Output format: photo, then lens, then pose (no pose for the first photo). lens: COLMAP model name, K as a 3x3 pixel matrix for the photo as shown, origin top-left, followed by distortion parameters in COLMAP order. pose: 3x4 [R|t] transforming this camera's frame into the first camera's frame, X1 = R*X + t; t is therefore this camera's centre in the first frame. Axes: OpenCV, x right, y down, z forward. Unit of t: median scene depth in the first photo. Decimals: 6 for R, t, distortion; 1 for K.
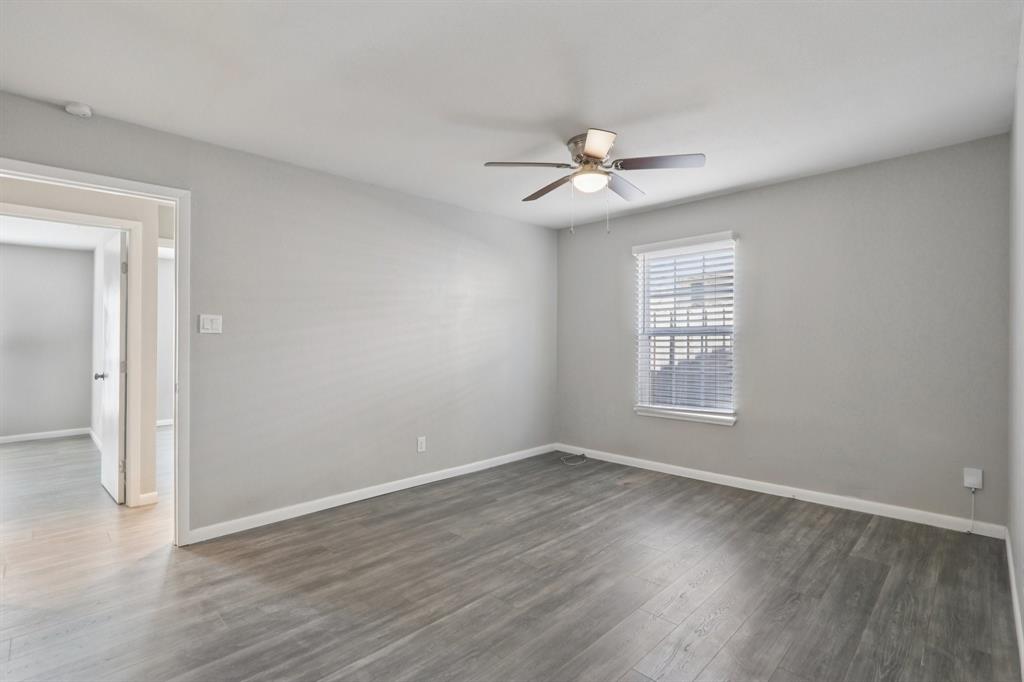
lens RADIAL K [[474.8, 0, 513.3], [0, 474.8, 339.2], [0, 0, 1]] dist [-0.010700, 0.000372]
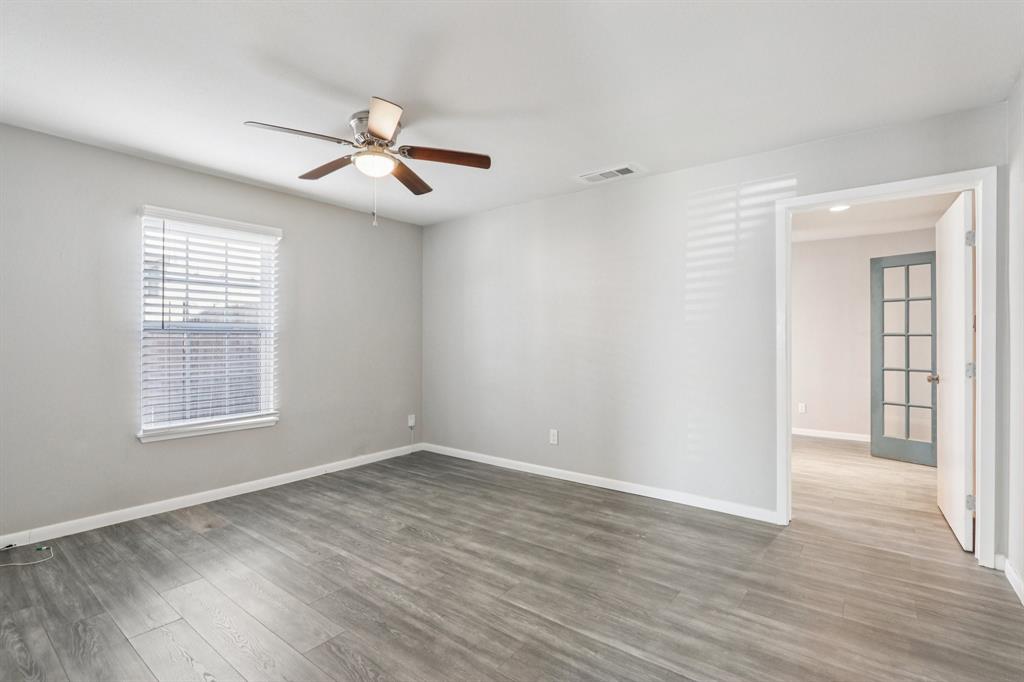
lens RADIAL K [[474.8, 0, 514.0], [0, 474.8, 343.1], [0, 0, 1]] dist [-0.010700, 0.000372]
pose [[-0.118111, -0.000264, 0.993000, -0.764245], [-0.004688, 0.999989, -0.000292, 0.011812], [-0.992989, -0.004689, -0.118110, 0.813358]]
